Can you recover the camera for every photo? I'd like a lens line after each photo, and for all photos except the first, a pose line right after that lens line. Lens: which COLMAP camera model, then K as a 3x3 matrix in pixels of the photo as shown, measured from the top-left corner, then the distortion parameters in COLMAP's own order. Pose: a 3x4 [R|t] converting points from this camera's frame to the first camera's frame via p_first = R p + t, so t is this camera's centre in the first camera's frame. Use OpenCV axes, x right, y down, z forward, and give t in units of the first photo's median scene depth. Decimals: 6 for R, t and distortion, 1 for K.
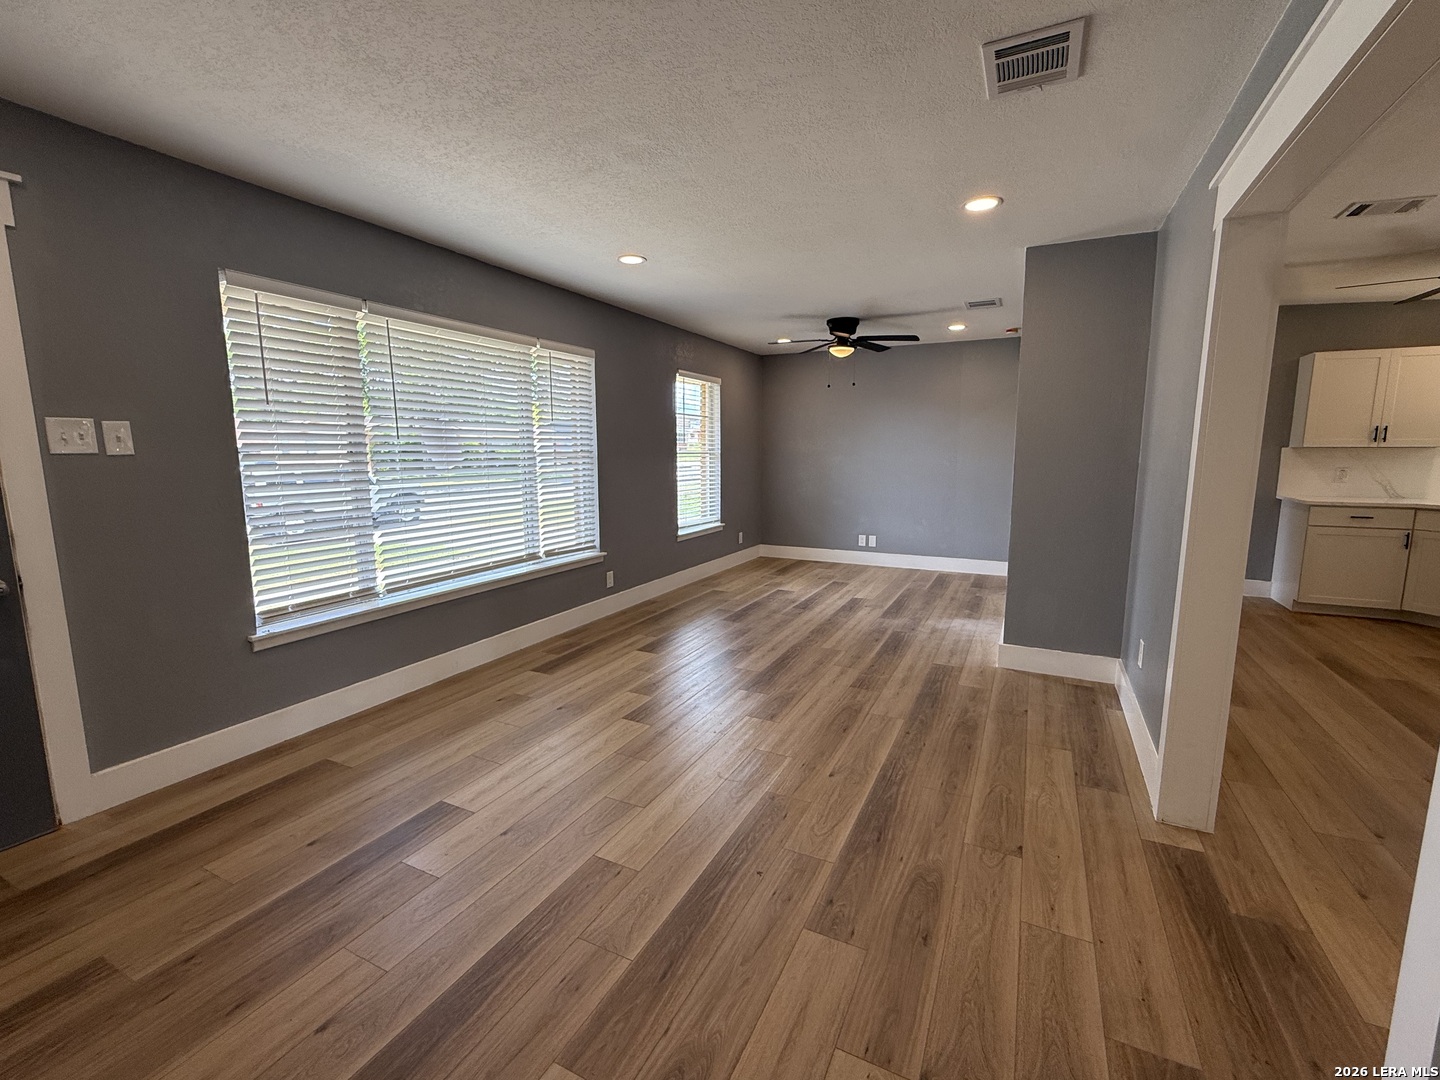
lens RADIAL K [[628.8, 0, 718.1], [0, 628.8, 537.7], [0, 0, 1]] dist [0.001782, 0.000197]
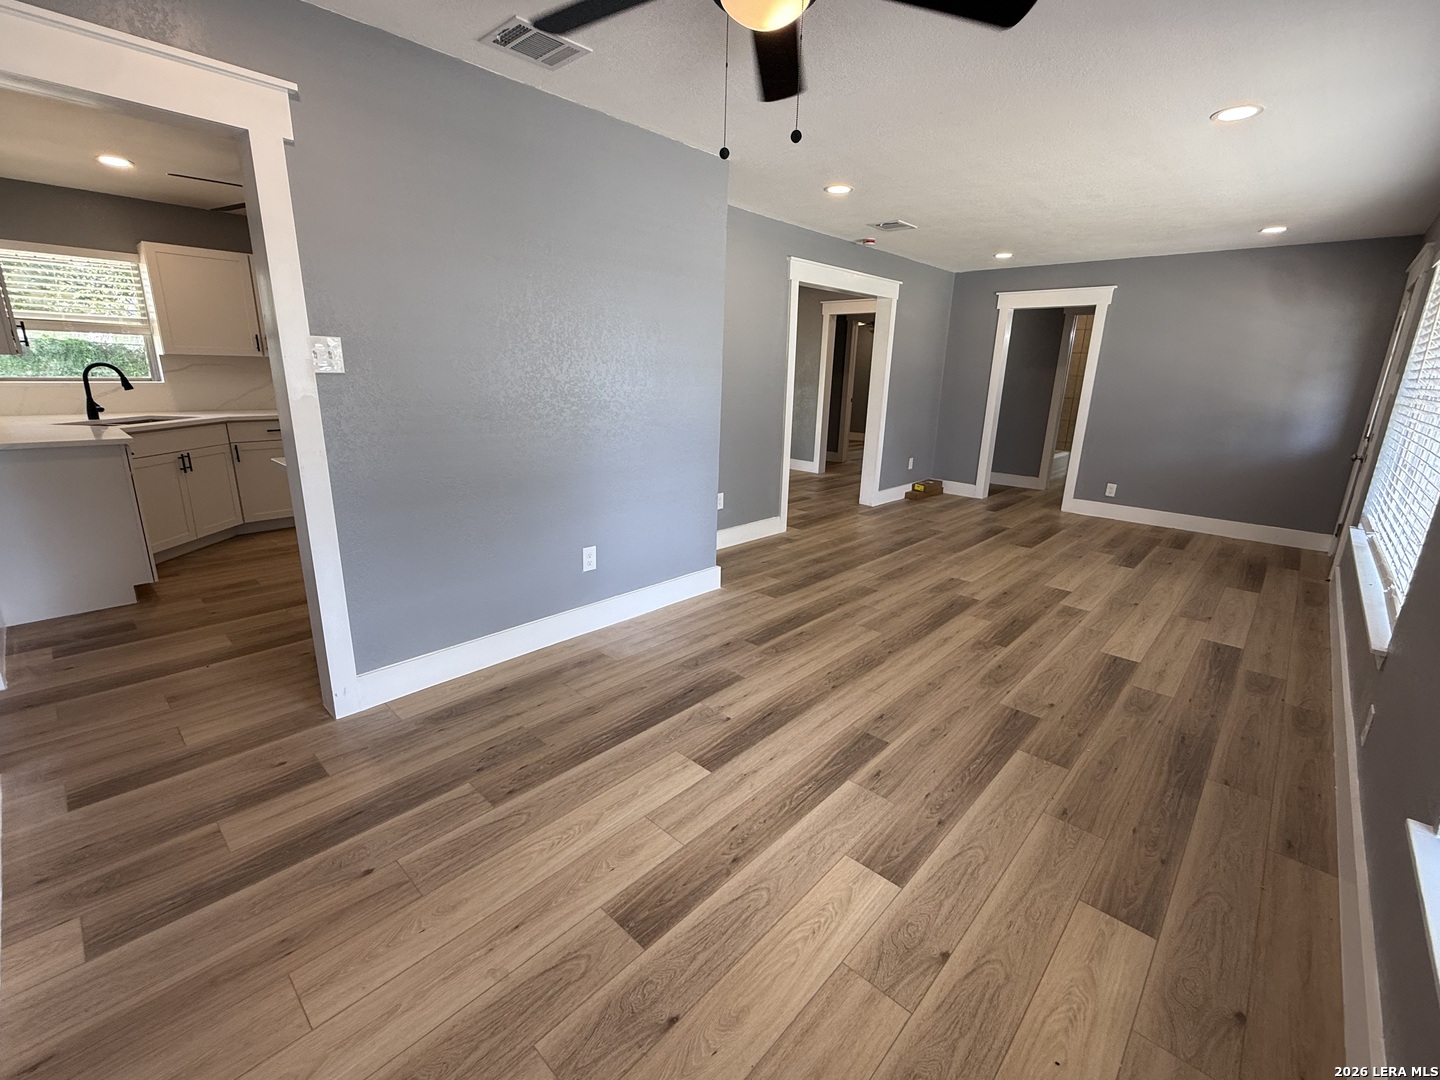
lens RADIAL K [[628.8, 0, 718.1], [0, 628.8, 537.7], [0, 0, 1]] dist [0.001782, 0.000197]
pose [[-0.959520, -0.099009, 0.263664, 0.180905], [0.012028, 0.920912, 0.389585, -0.277204], [-0.281384, 0.376986, -0.882442, 1.887434]]
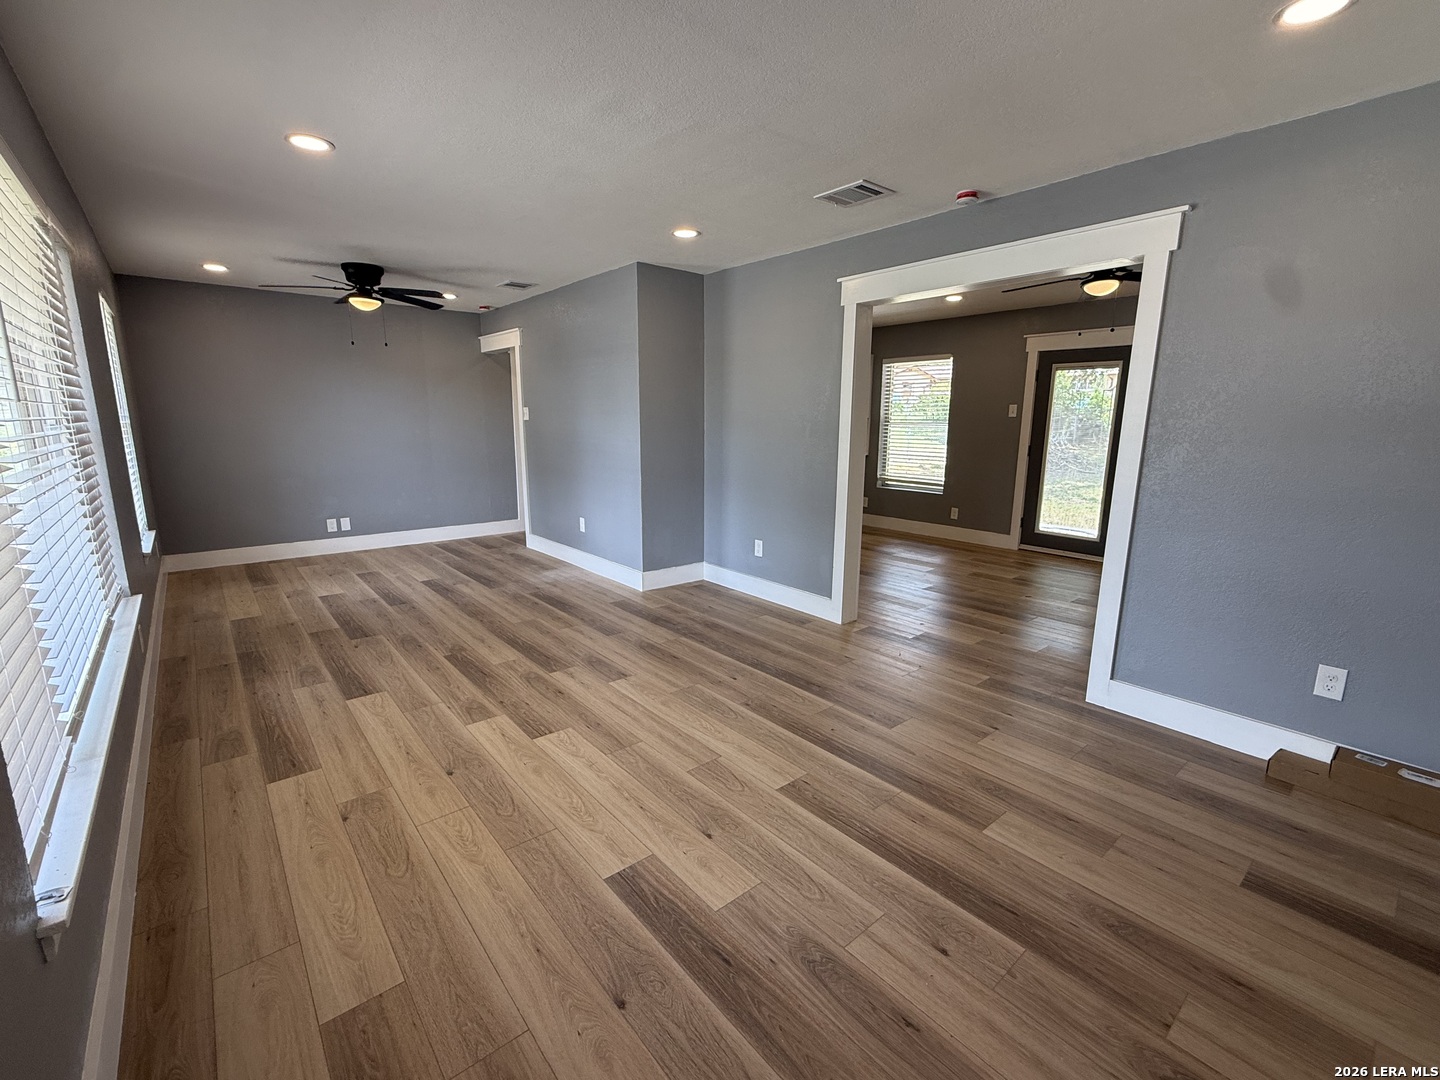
lens RADIAL K [[628.8, 0, 718.1], [0, 628.8, 537.7], [0, 0, 1]] dist [0.001782, 0.000197]
pose [[0.399331, -0.171807, 0.900565, -0.627771], [0.122603, 0.983469, 0.133258, -0.053987], [-0.908572, 0.057198, 0.413794, 0.323092]]
